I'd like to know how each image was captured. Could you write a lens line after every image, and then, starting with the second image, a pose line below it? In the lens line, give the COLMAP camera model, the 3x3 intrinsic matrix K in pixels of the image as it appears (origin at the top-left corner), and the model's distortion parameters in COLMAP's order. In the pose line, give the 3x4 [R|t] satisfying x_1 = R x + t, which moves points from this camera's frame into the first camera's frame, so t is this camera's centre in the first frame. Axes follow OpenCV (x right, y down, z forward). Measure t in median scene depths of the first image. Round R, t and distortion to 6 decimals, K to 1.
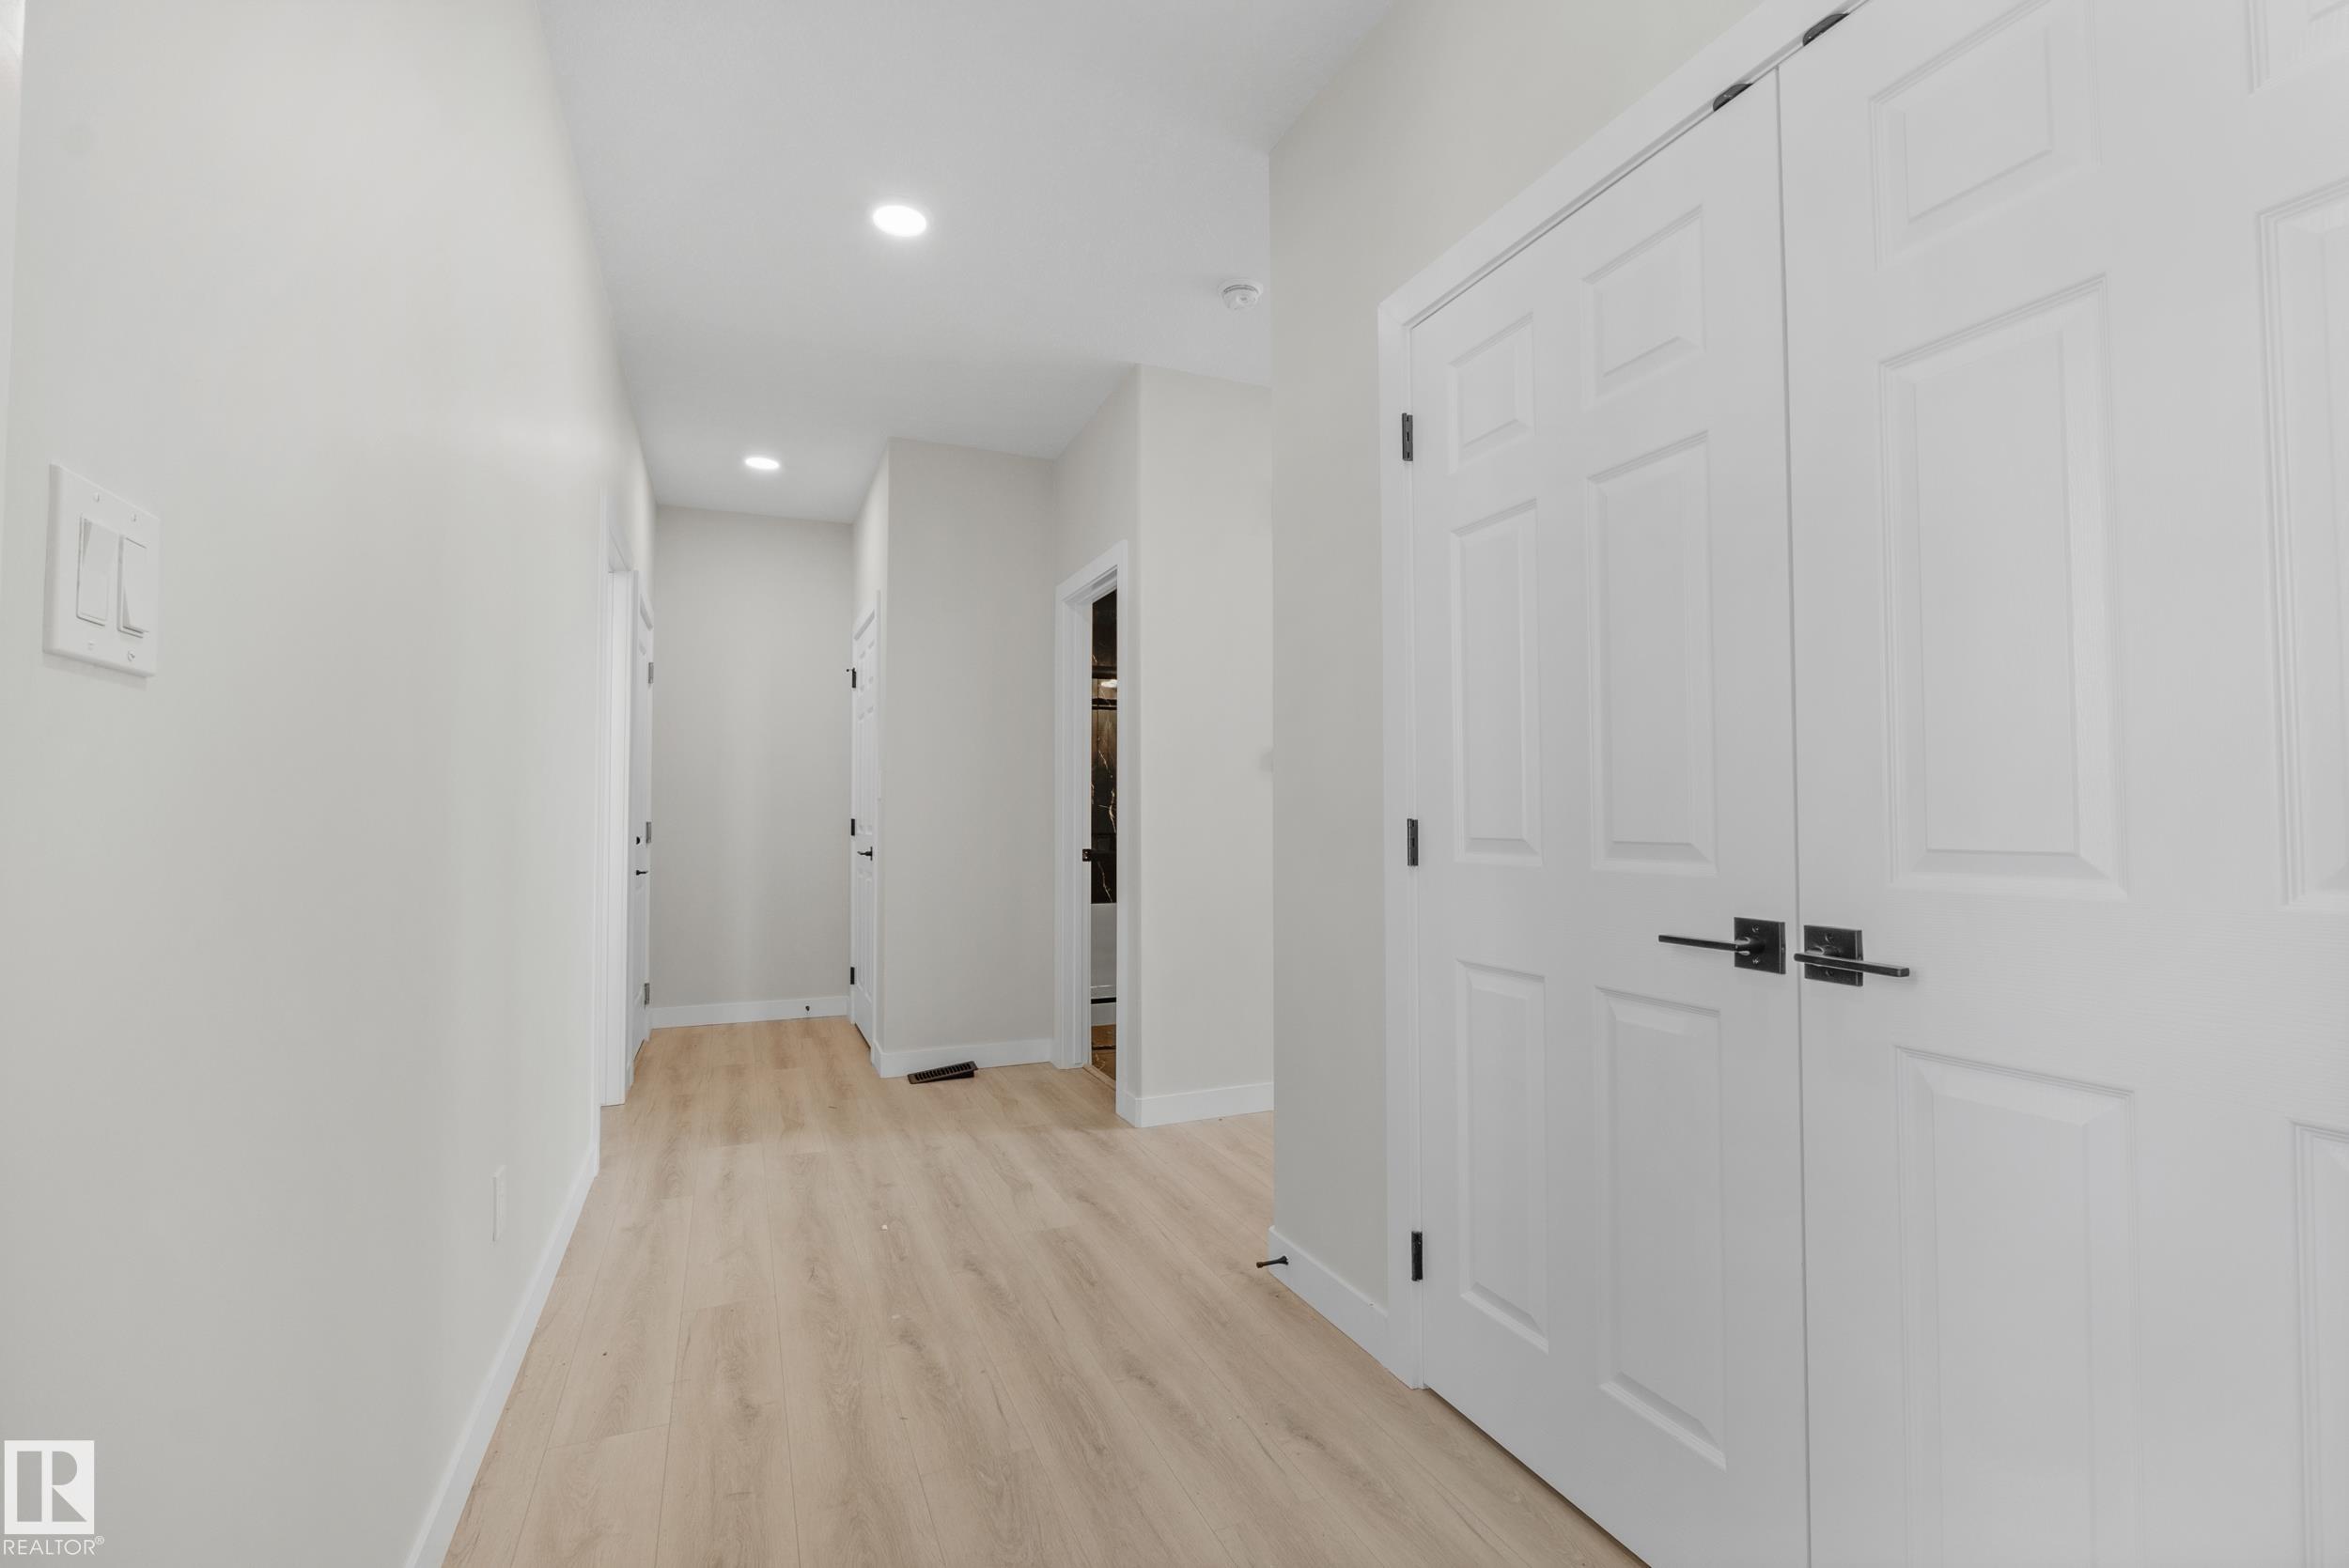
lens RADIAL K [[1032.1, 0, 1176.9], [0, 1032.1, 775.3], [0, 0, 1]] dist [-0.005705, -0.000259]
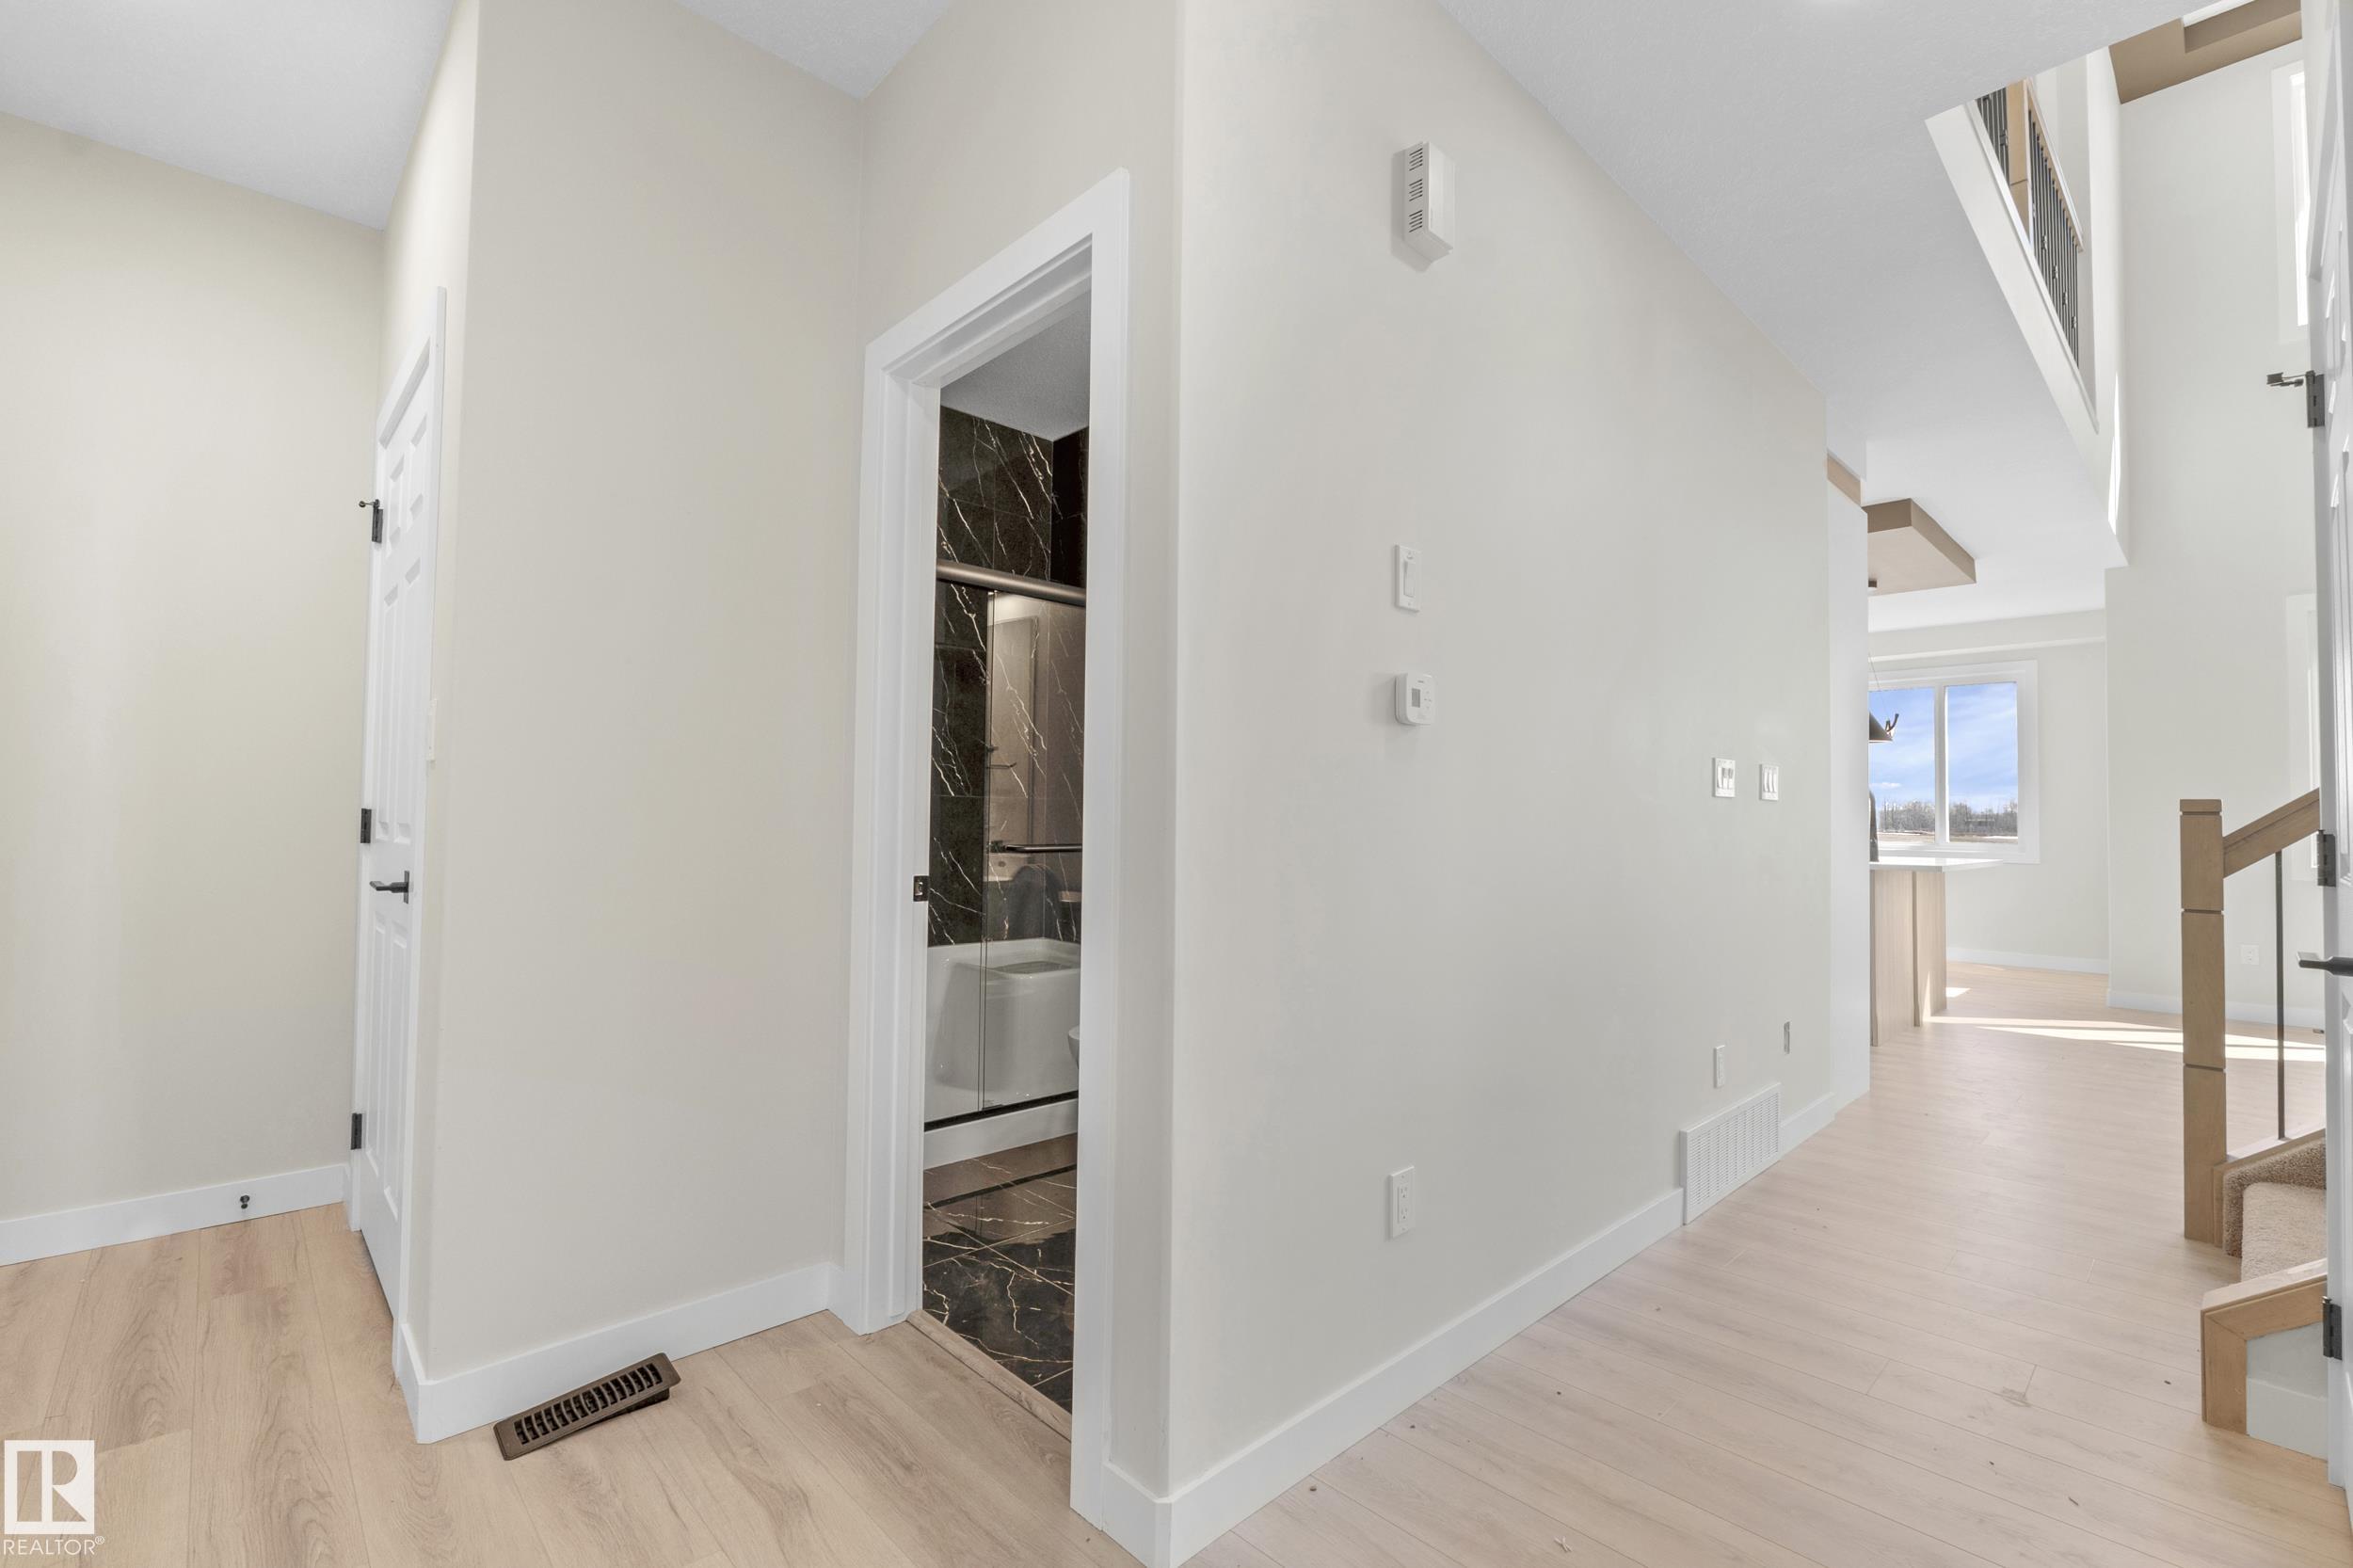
lens RADIAL K [[1034.0, 0, 1178.9], [0, 1034.0, 775.3], [0, 0, 1]] dist [-0.005705, -0.000259]
pose [[0.940261, 0.024411, 0.339578, -0.132895], [-0.024557, 0.999691, -0.003868, 0.020691], [-0.339568, -0.004702, 0.940570, 0.461355]]
